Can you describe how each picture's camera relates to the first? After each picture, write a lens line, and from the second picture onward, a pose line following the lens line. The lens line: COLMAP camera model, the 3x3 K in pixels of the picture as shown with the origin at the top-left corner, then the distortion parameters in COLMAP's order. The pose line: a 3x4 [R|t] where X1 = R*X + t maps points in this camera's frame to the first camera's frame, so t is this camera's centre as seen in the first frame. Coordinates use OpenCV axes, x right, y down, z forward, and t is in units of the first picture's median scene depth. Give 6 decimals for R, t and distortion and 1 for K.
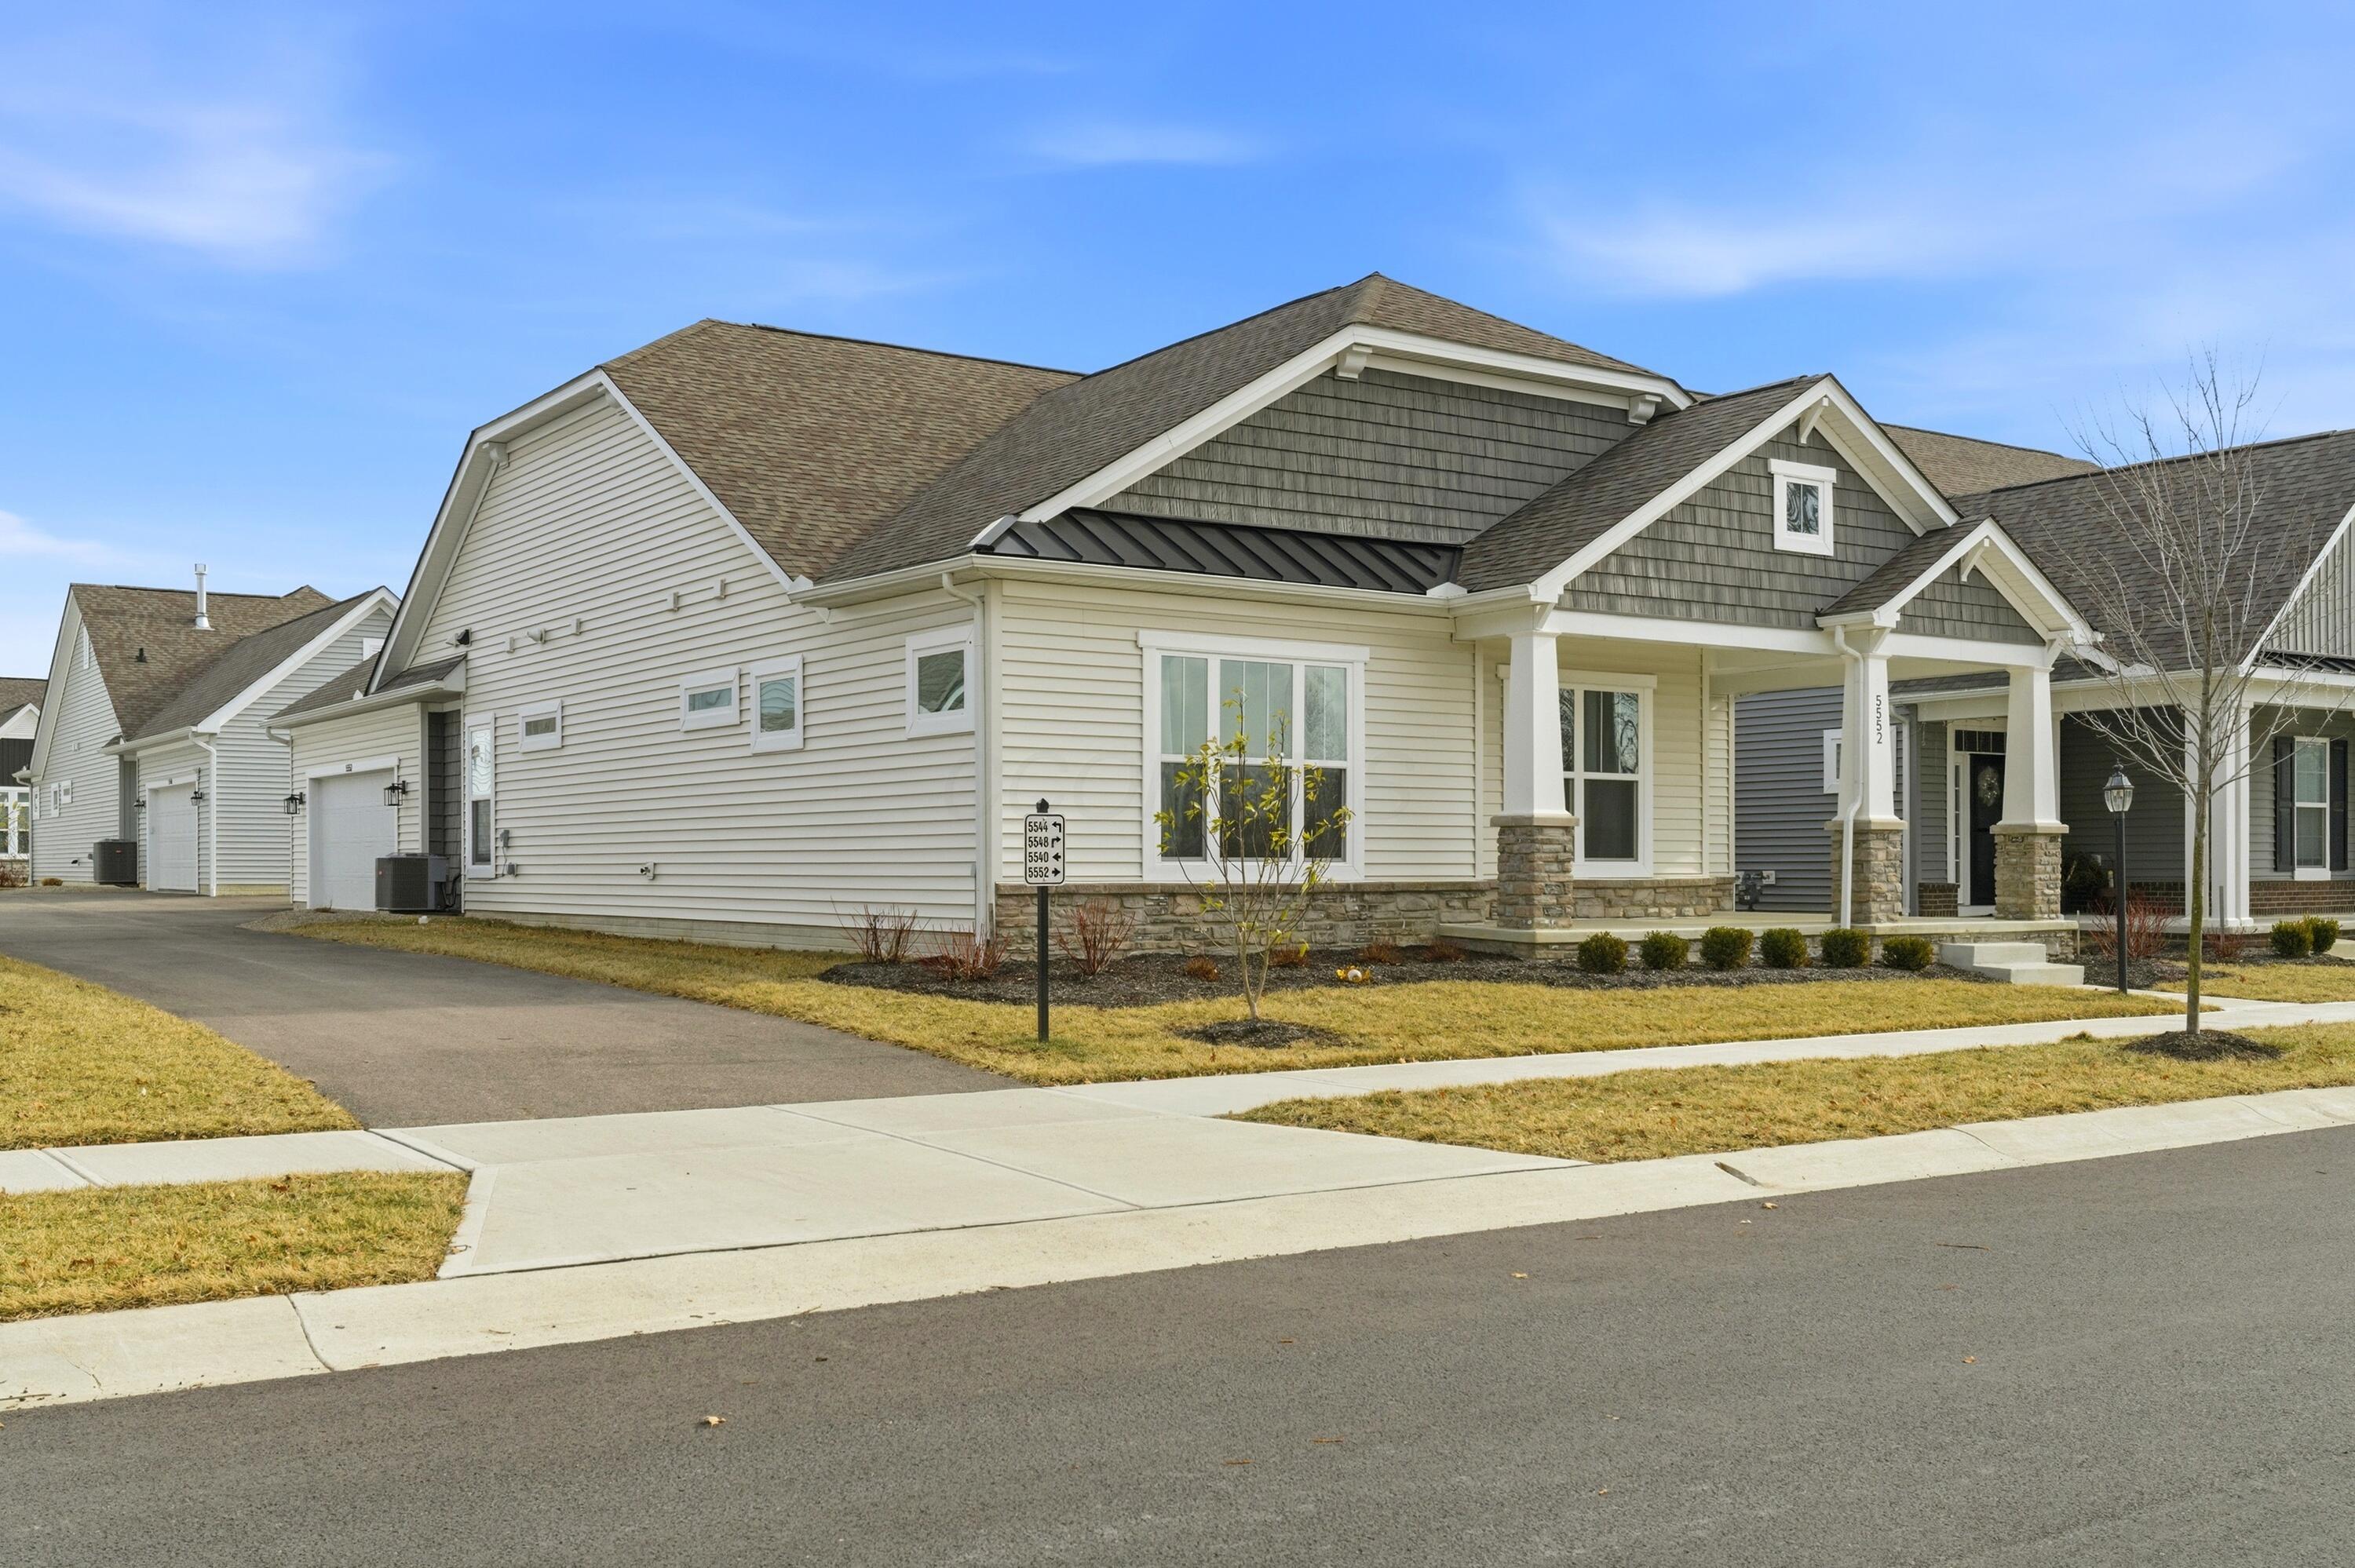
lens RADIAL K [[2232.7, 0, 1177.0], [0, 2232.7, 874.4], [0, 0, 1]] dist [-0.003046, 0.000681]
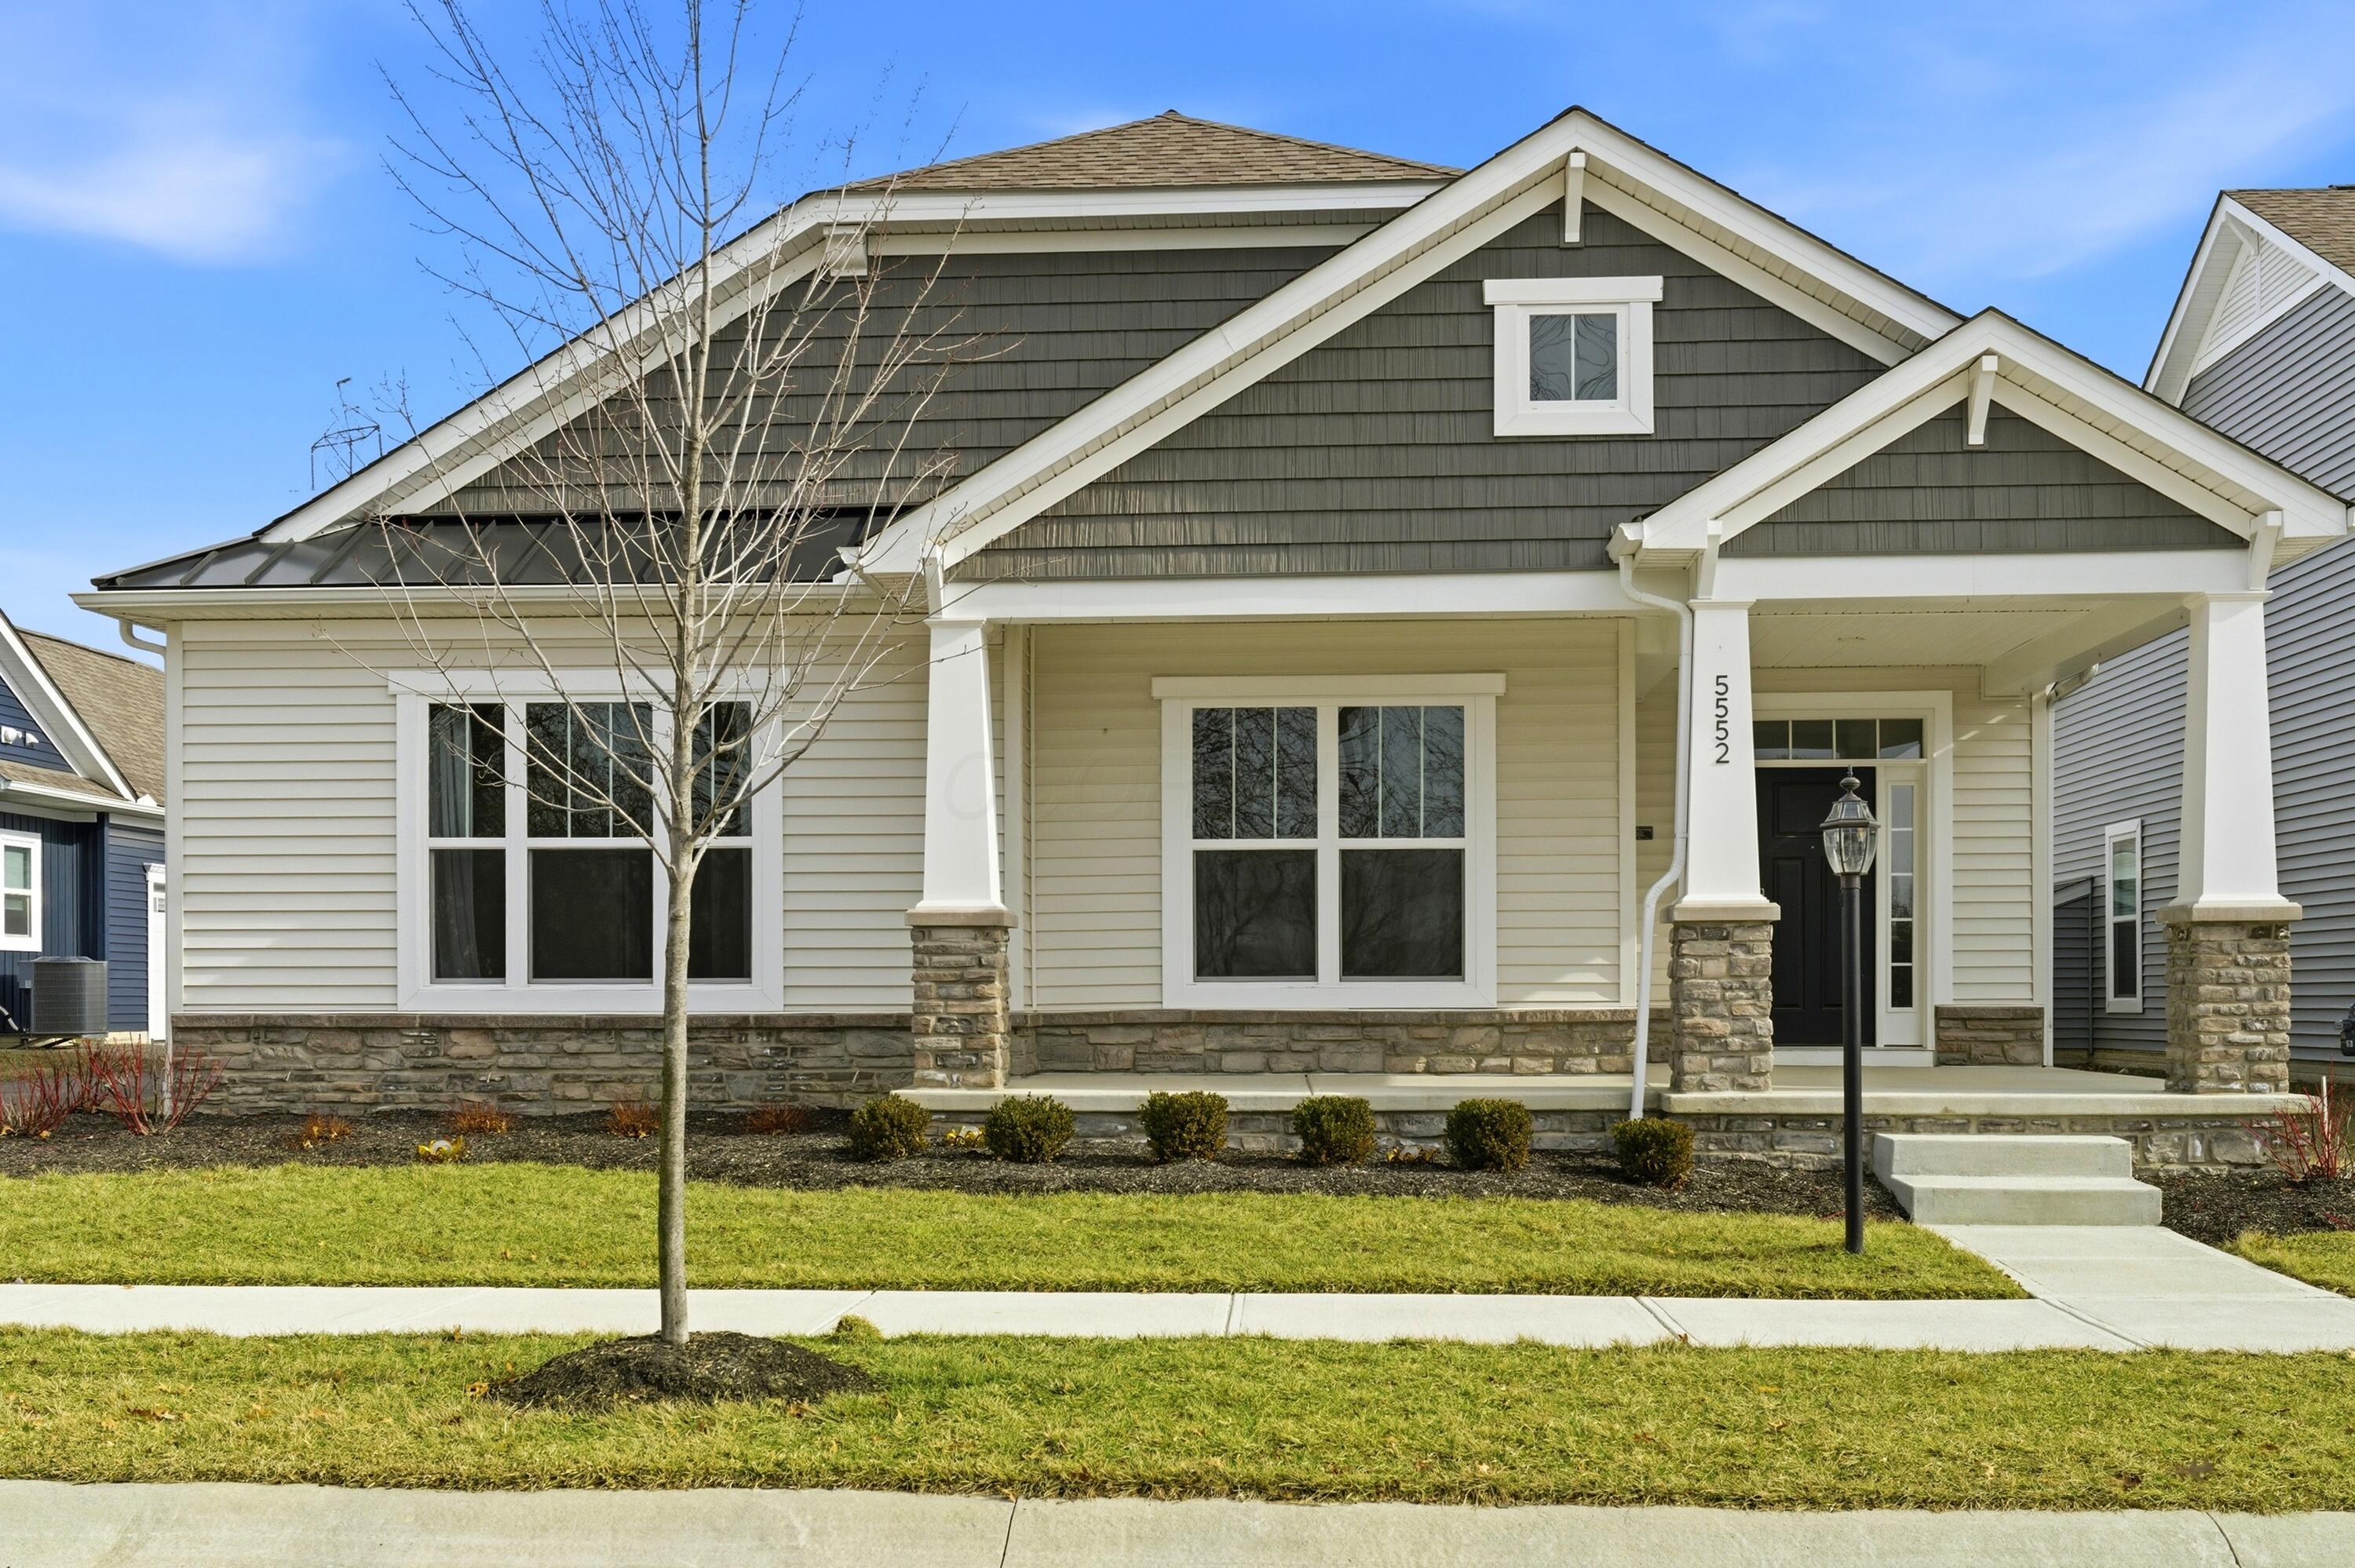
lens RADIAL K [[2367.6, 0, 1174.9], [0, 2367.6, 981.7], [0, 0, 1]] dist [0.009882, 0.007419]
pose [[0.784797, -0.003887, -0.619741, 0.583963], [-0.000602, 0.999975, -0.007034, -0.001083], [0.619753, 0.005893, 0.784775, 0.474402]]
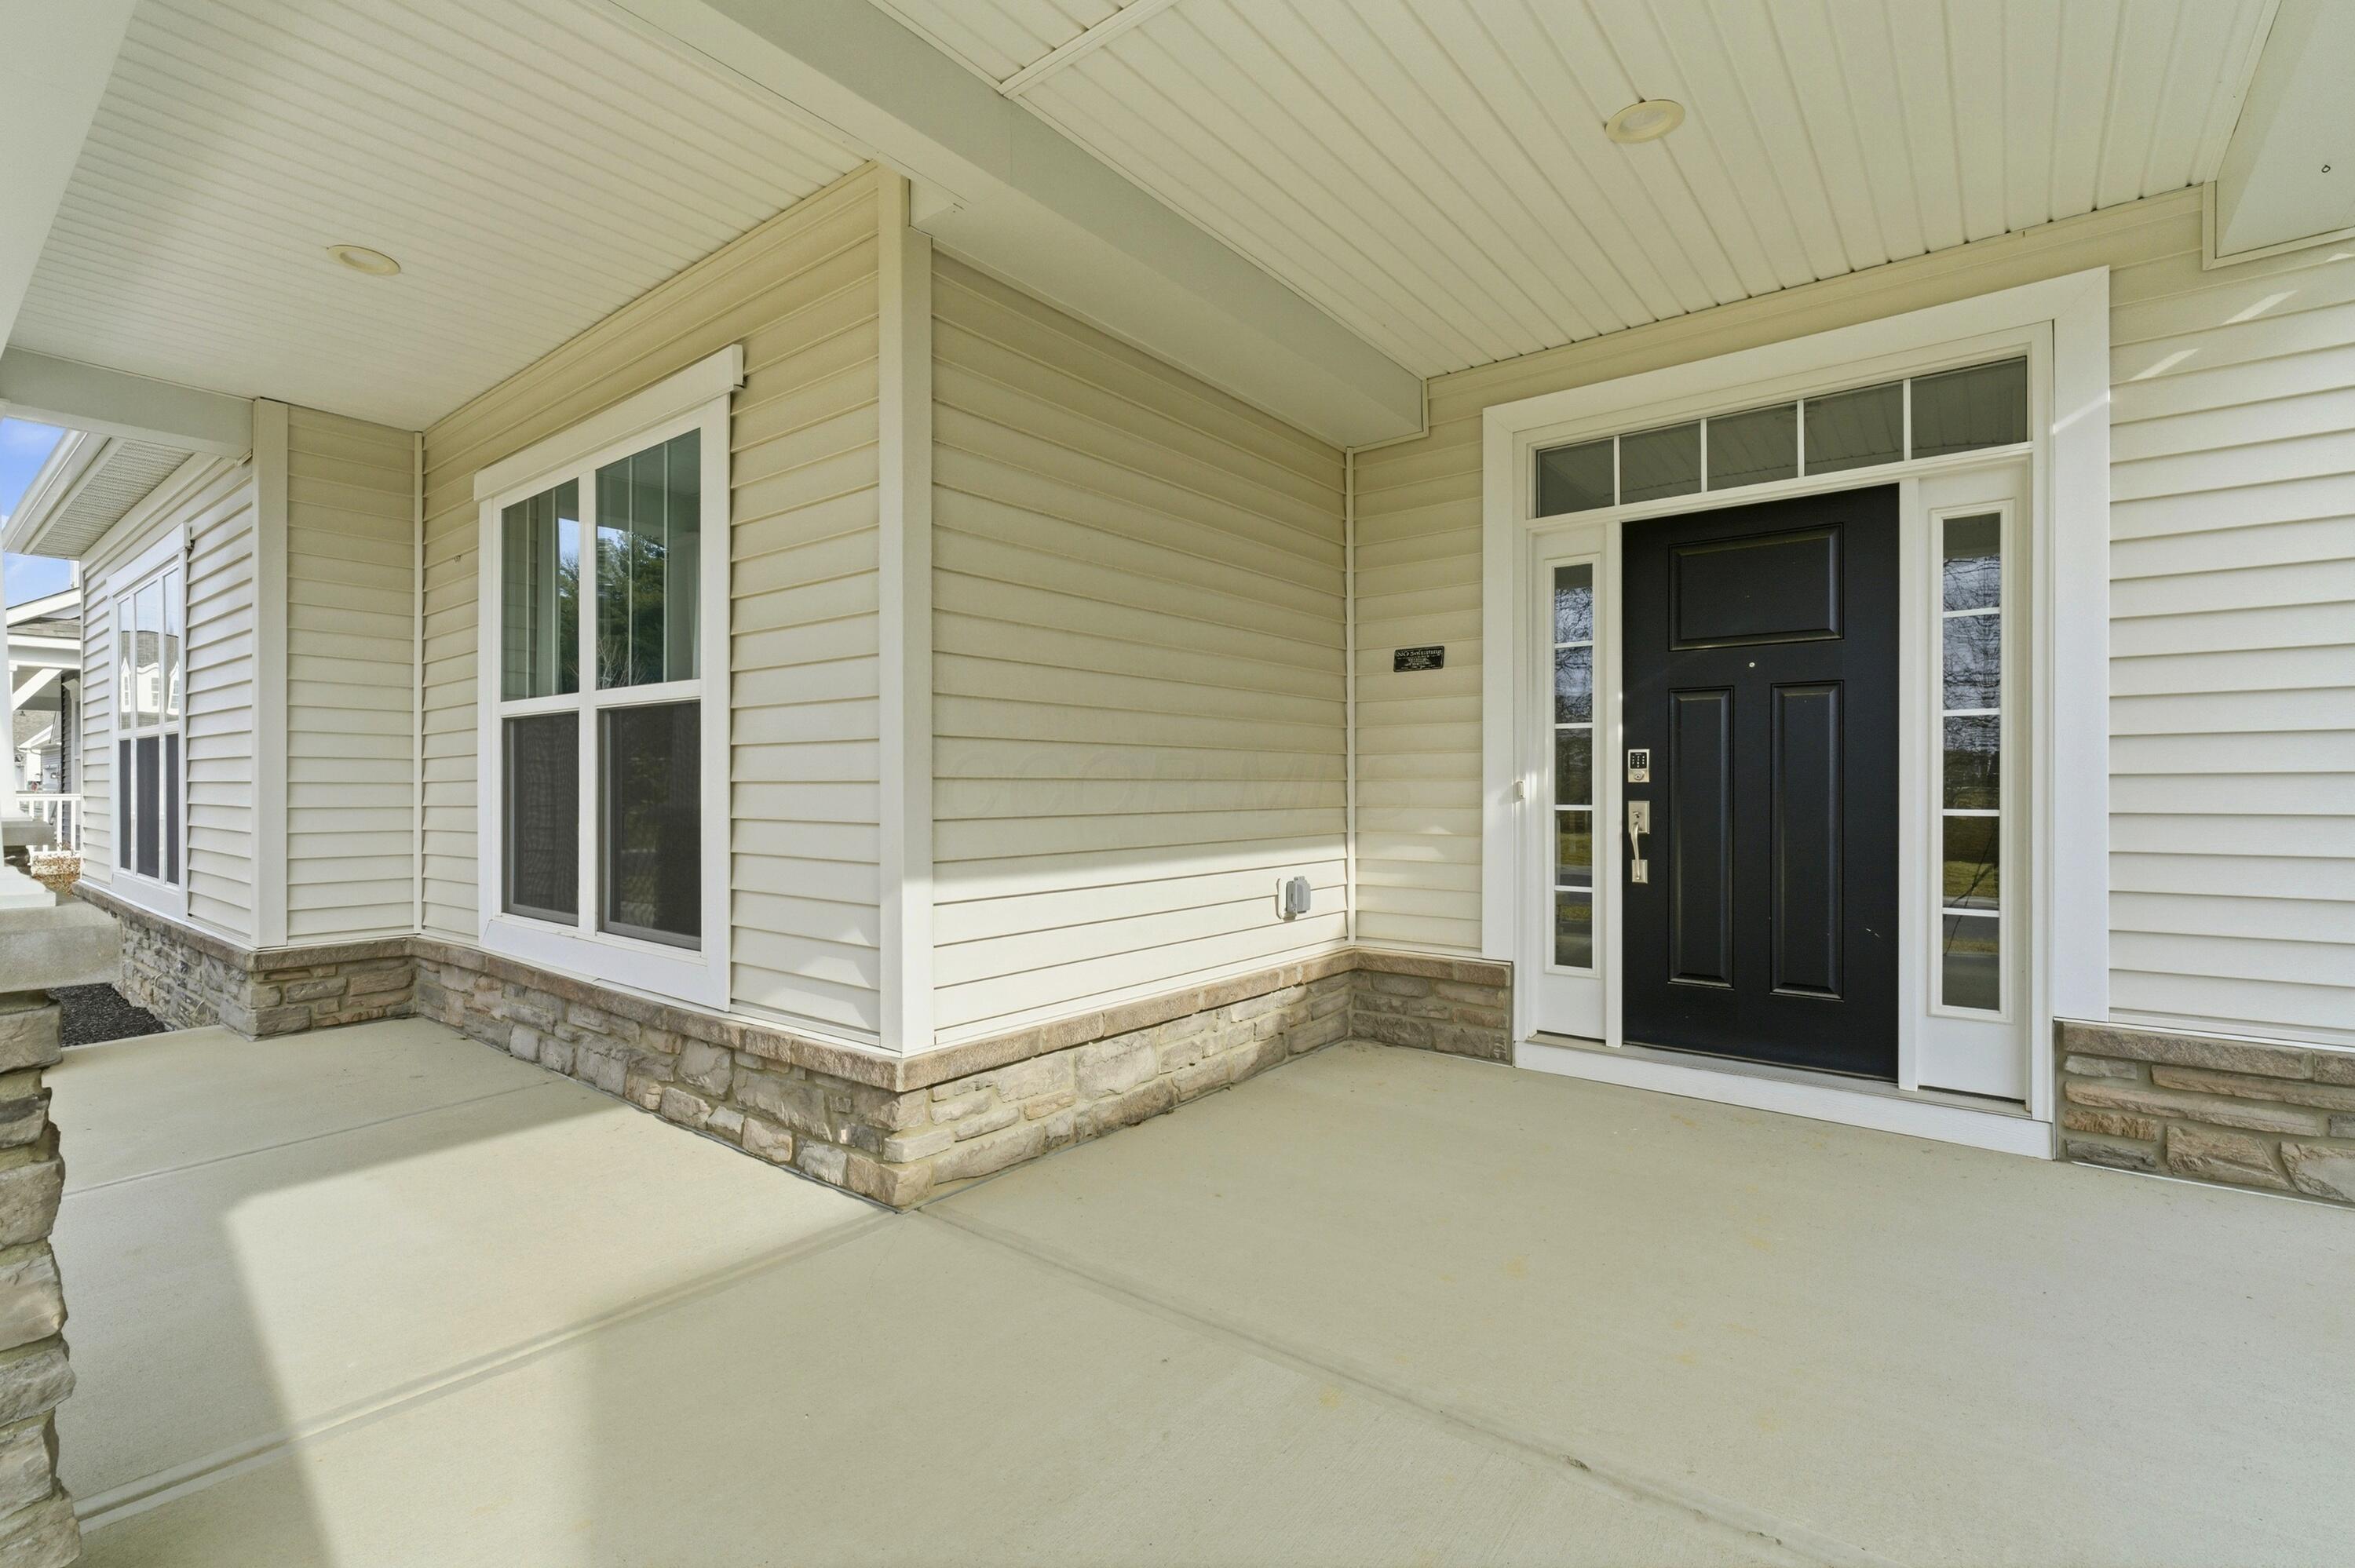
lens RADIAL K [[1034.0, 0, 1165.3], [0, 1034.0, 787.0], [0, 0, 1]] dist [0.000665, -0.000184]
pose [[0.299737, 0.006115, -0.954002, 0.394089], [-0.001544, 0.999981, 0.005924, -0.032546], [0.954021, -0.000303, 0.299741, 1.090752]]
